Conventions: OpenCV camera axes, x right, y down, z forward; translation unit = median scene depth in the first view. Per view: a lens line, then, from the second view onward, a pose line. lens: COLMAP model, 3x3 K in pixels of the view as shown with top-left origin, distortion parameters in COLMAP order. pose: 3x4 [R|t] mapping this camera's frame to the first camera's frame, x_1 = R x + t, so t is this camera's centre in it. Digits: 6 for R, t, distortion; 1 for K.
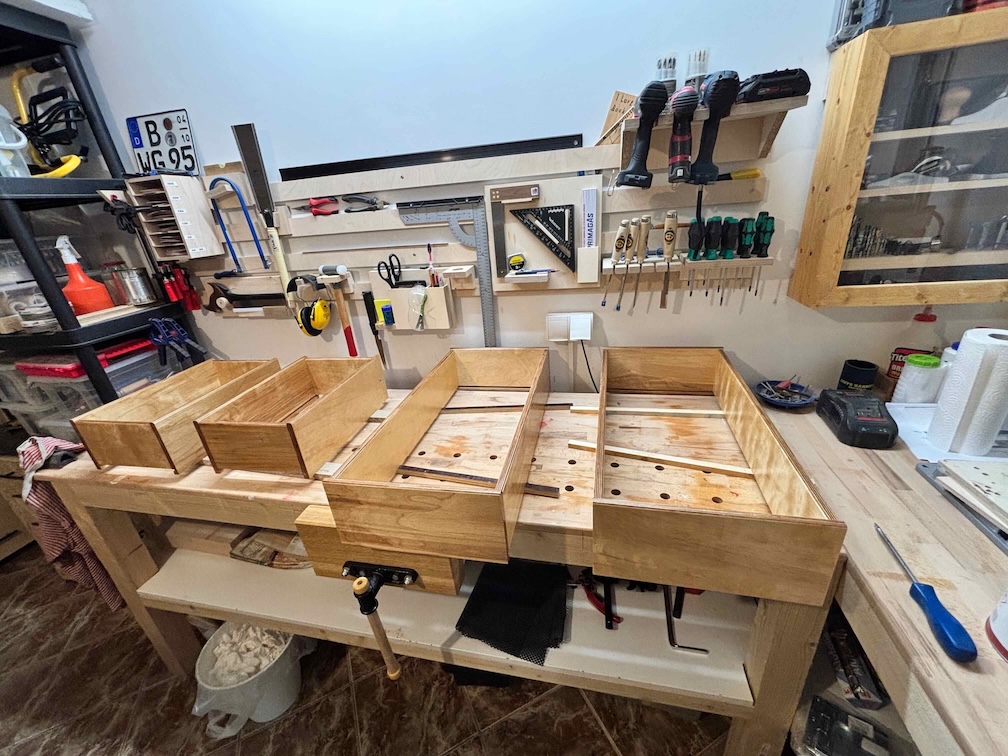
lens RADIAL K [[403.9, 0, 504.0], [0, 403.9, 378.0], [0, 0, 1]] dist [0.001529, -0.000311]
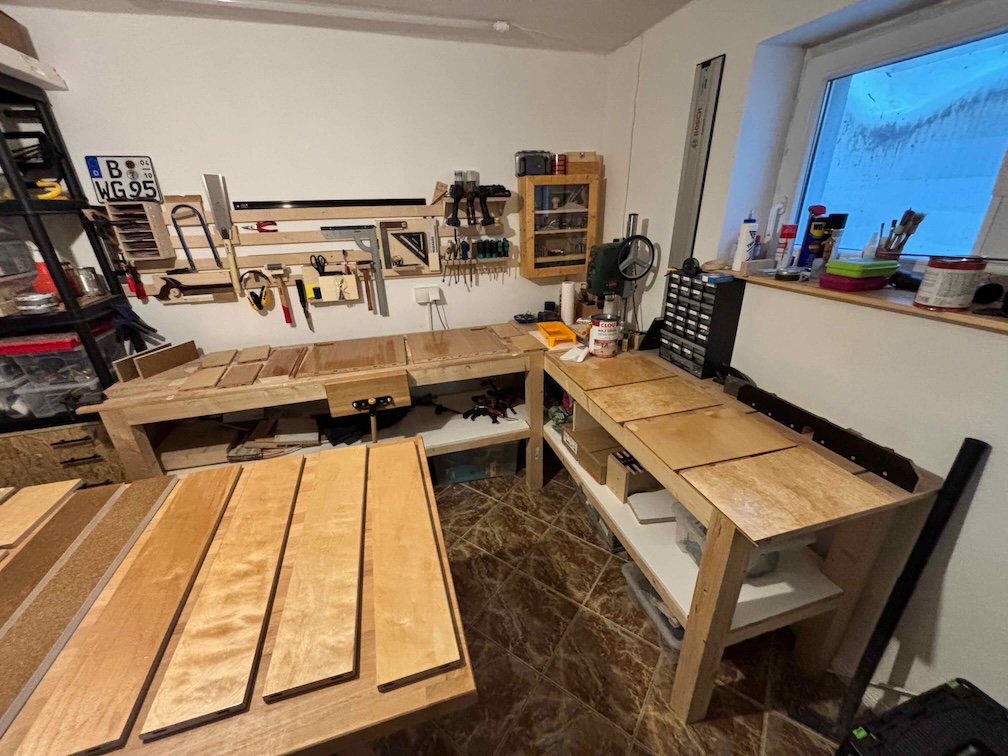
lens RADIAL K [[403.9, 0, 504.0], [0, 403.9, 378.0], [0, 0, 1]] dist [0.001529, -0.000311]
pose [[0.876286, -0.135886, 0.462232, -0.455981], [0.147923, 0.988945, 0.010300, 0.300384], [-0.458522, 0.059349, 0.886699, -0.839118]]
